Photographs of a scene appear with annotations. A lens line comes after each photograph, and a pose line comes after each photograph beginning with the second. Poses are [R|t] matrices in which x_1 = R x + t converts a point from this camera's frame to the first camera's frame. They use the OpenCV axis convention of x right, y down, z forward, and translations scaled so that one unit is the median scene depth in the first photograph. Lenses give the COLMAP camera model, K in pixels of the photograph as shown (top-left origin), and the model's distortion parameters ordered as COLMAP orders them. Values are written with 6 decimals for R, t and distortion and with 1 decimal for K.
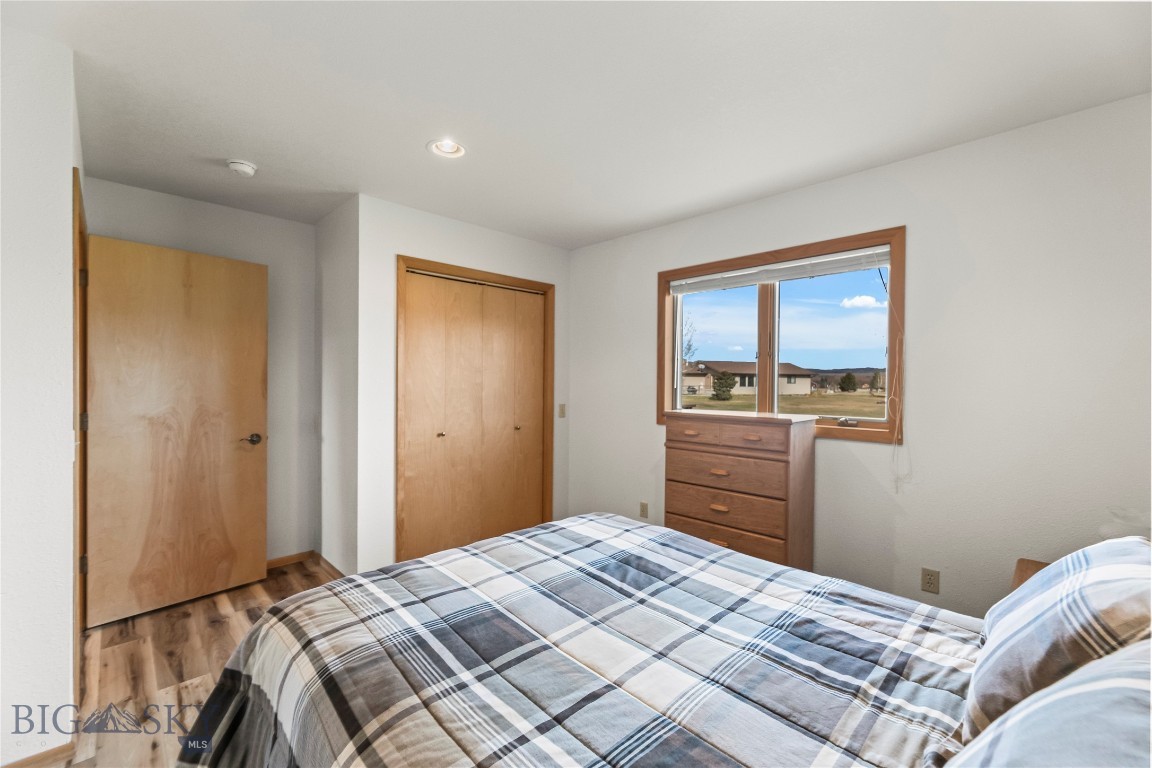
lens RADIAL K [[472.3, 0, 581.2], [0, 472.3, 382.2], [0, 0, 1]] dist [-0.001212, 0.000106]
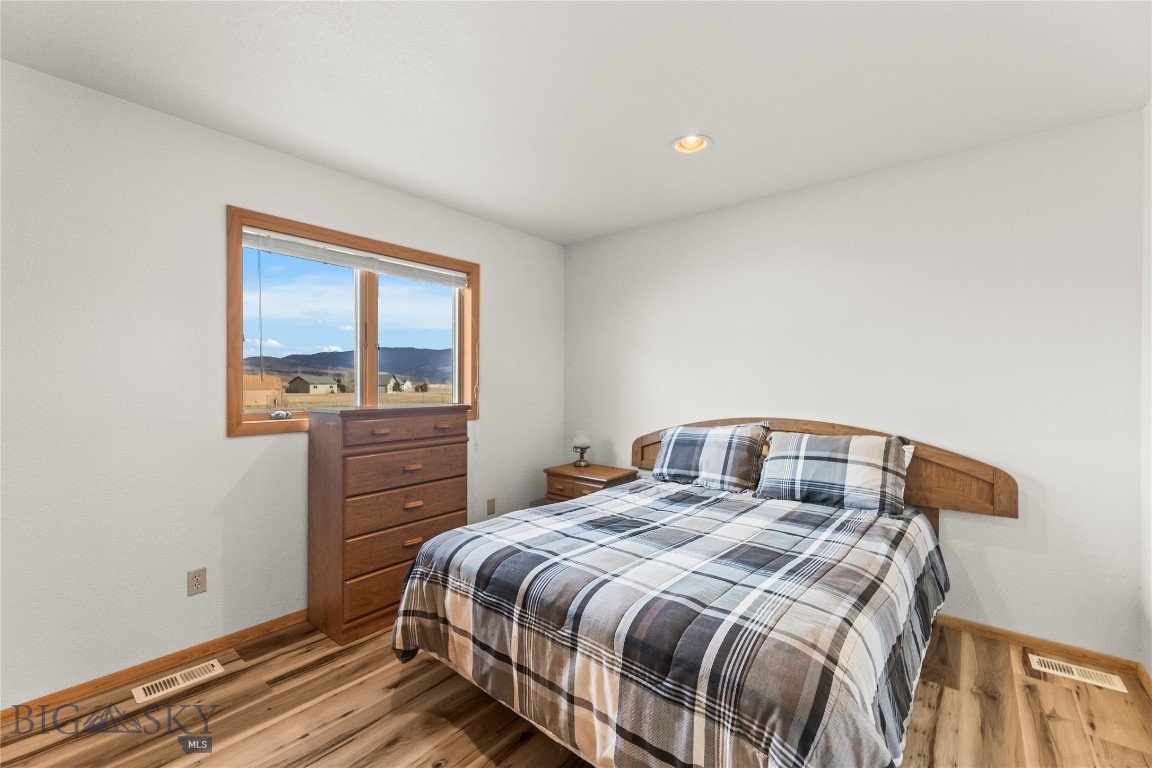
lens RADIAL K [[472.3, 0, 581.0], [0, 472.3, 385.7], [0, 0, 1]] dist [-0.001212, 0.000106]
pose [[-0.090913, -0.018647, 0.995684, -1.064365], [-0.000320, 0.999825, 0.018695, 0.009046], [-0.995859, 0.001381, -0.090903, 1.148647]]
